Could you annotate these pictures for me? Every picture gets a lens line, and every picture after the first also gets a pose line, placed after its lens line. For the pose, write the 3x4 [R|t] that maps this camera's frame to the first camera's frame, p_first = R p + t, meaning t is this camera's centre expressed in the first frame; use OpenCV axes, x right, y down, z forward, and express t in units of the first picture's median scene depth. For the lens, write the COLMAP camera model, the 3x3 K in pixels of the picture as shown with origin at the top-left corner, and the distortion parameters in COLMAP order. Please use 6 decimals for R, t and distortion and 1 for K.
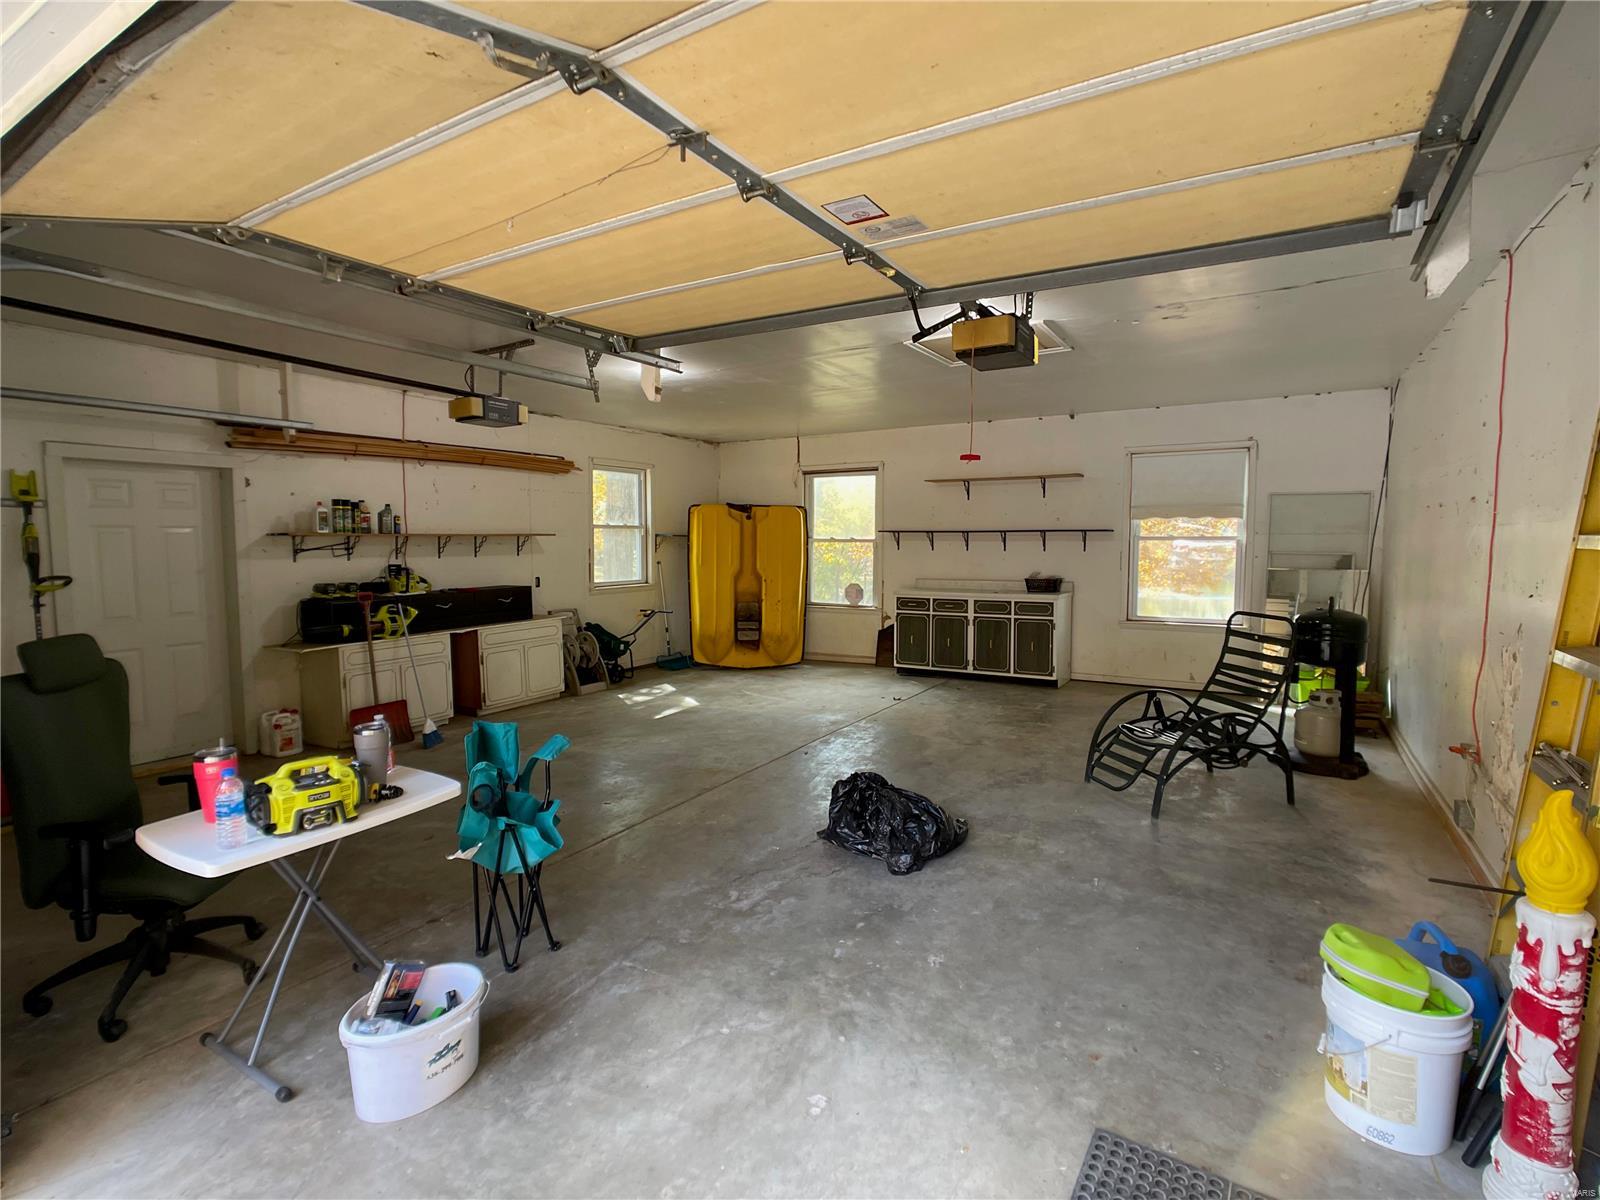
lens RADIAL K [[781.6, 0, 809.2], [0, 781.6, 599.9], [0, 0, 1]] dist [-0.021269, 0.011934]
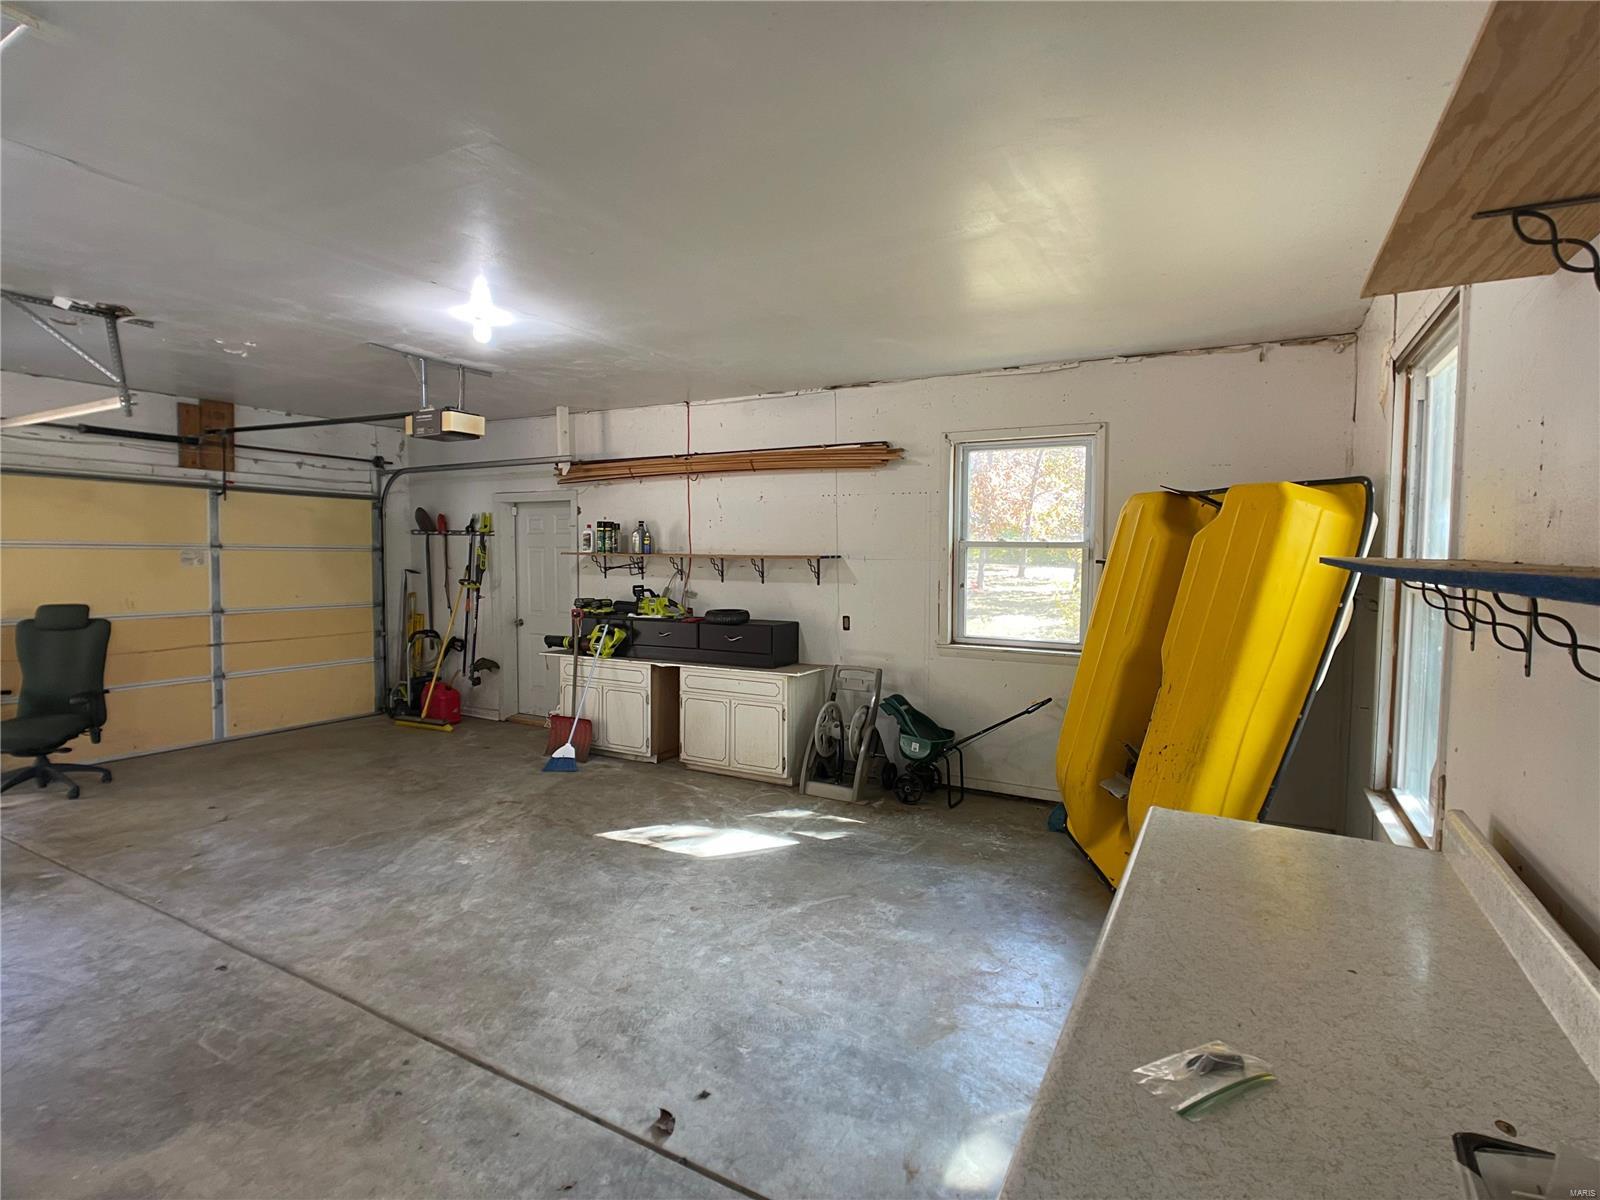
lens RADIAL K [[781.6, 0, 809.2], [0, 781.6, 599.9], [0, 0, 1]] dist [-0.021269, 0.011934]
pose [[0.036112, 0.068283, -0.997012, 0.450054], [-0.087220, 0.994071, 0.064923, -0.108350], [0.995534, 0.084615, 0.041854, 1.156056]]
